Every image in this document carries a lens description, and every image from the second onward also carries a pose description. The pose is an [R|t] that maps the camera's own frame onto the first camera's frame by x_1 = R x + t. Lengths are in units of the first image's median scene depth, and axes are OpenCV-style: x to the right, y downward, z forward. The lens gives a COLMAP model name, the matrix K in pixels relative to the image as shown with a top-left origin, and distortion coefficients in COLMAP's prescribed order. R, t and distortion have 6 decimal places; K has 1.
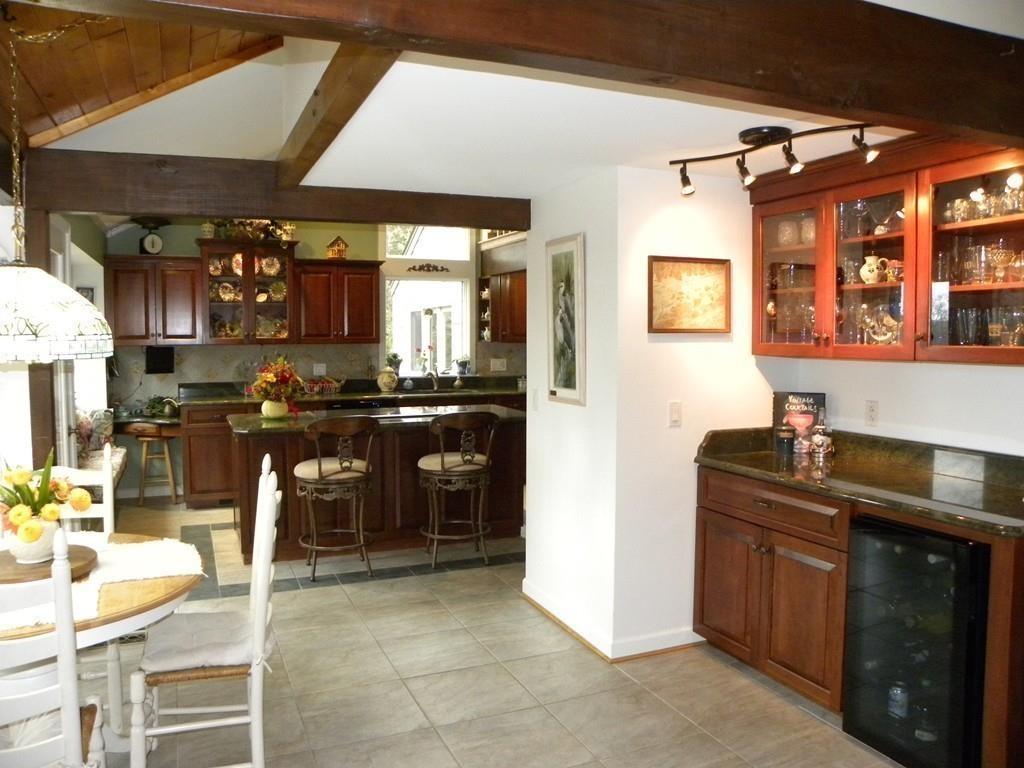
lens RADIAL K [[776.5, 0, 511.0], [0, 776.5, 381.5], [0, 0, 1]] dist [-0.160369, 0.105474]
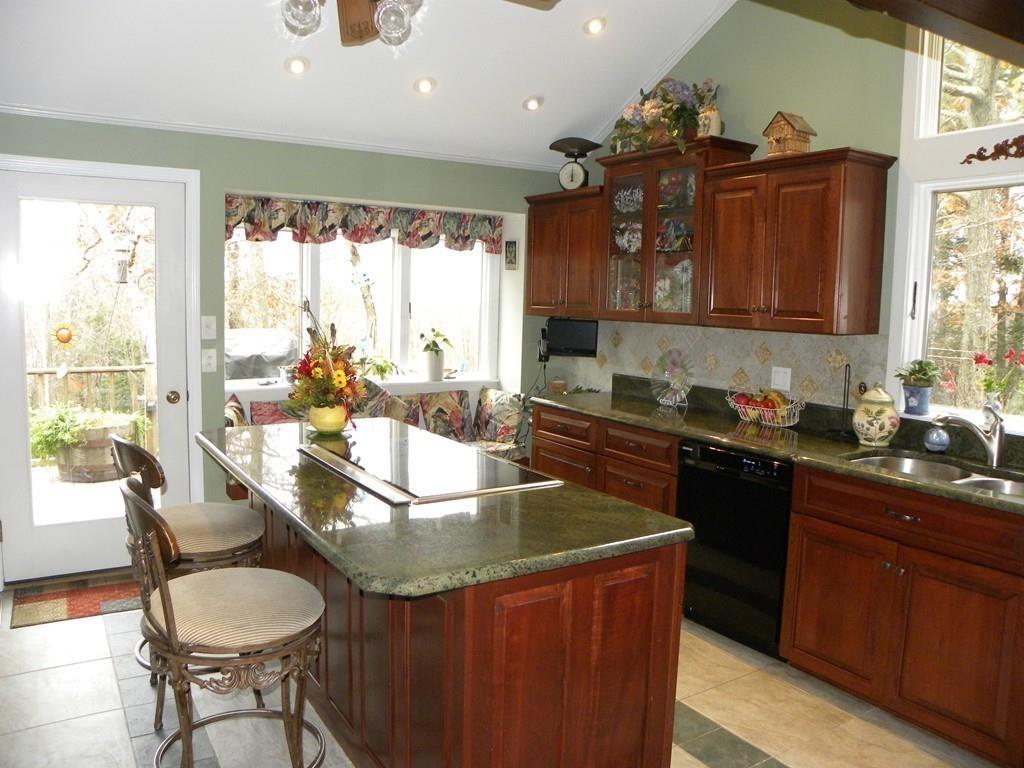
lens RADIAL K [[783.4, 0, 512.6], [0, 783.4, 352.9], [0, 0, 1]] dist [-0.099074, 0.002551]
pose [[0.150081, 0.076737, -0.985691, 0.333611], [-0.088689, 0.994009, 0.063880, -0.070931], [0.984688, 0.077833, 0.155987, 1.047338]]
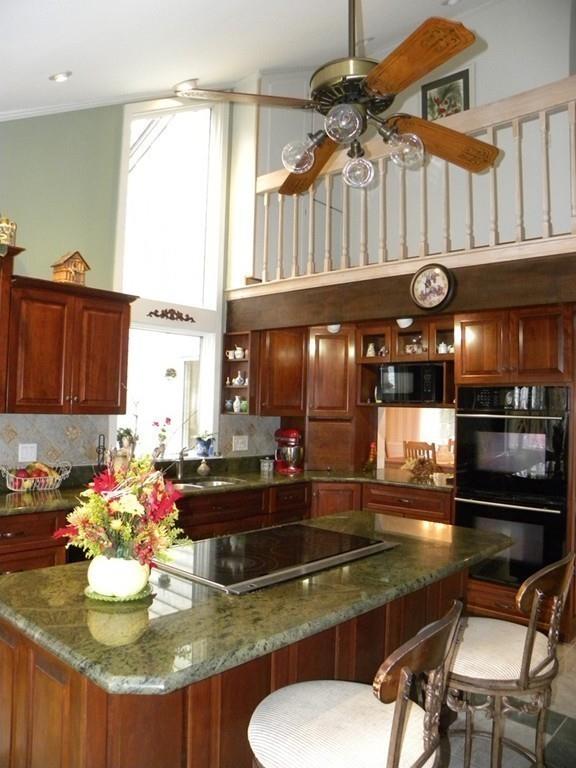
lens RADIAL K [[582.4, 0, 267.1], [0, 582.4, 383.6], [0, 0, 1]] dist [-0.160369, 0.105474]
pose [[0.913622, 0.038868, 0.404703, -0.367525], [-0.001152, 0.995663, -0.093024, -0.041869], [-0.406564, 0.084523, 0.909704, 0.678966]]
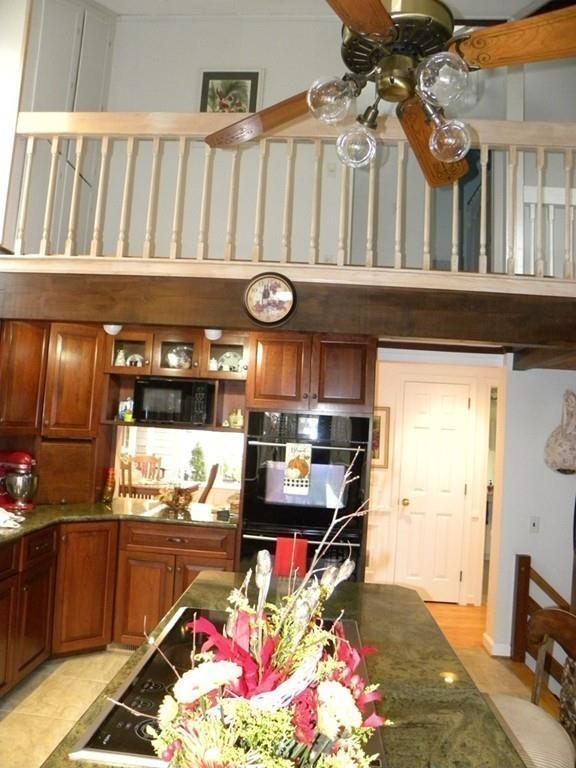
lens RADIAL K [[587.5, 0, 288.0], [0, 587.5, 384.0], [0, 0, 1]] dist [-0.099074, 0.002551]
pose [[0.454409, 0.098463, 0.885335, -0.435748], [-0.005810, 0.994179, -0.107587, -0.065840], [-0.890774, 0.043745, 0.452336, 0.912860]]
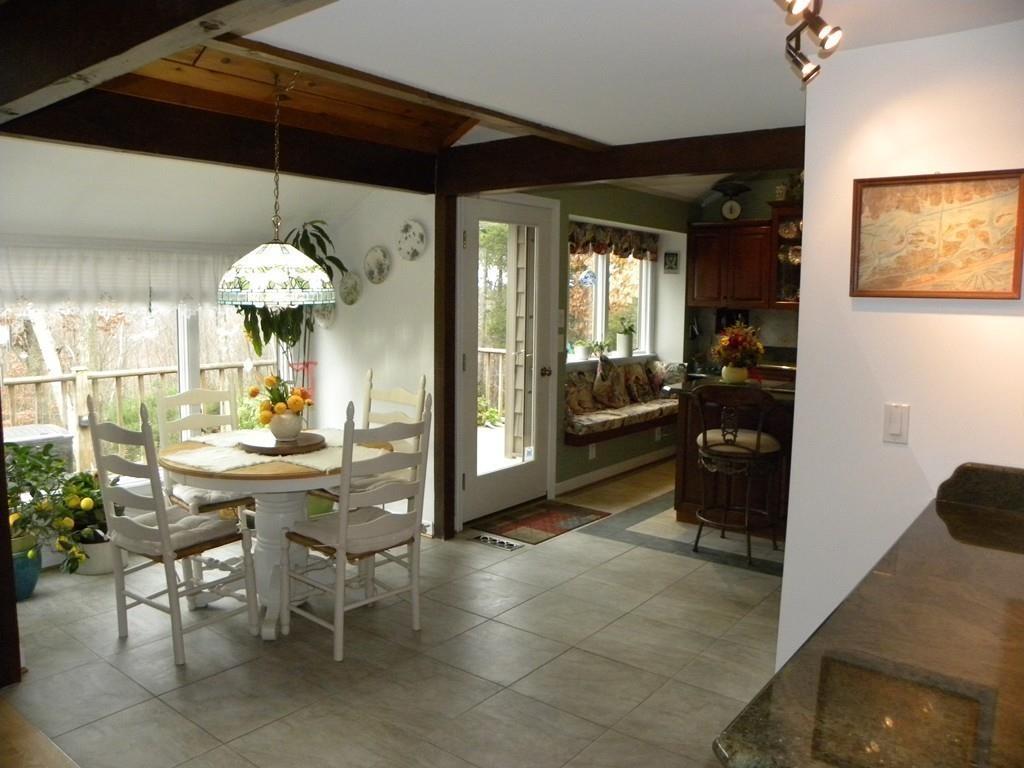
lens RADIAL K [[776.5, 0, 511.0], [0, 776.5, 381.5], [0, 0, 1]] dist [-0.160369, 0.105474]
pose [[0.480079, 0.105374, -0.870873, 0.401200], [-0.068760, 0.994225, 0.082395, -0.015040], [0.874526, 0.020325, 0.484552, 0.279727]]
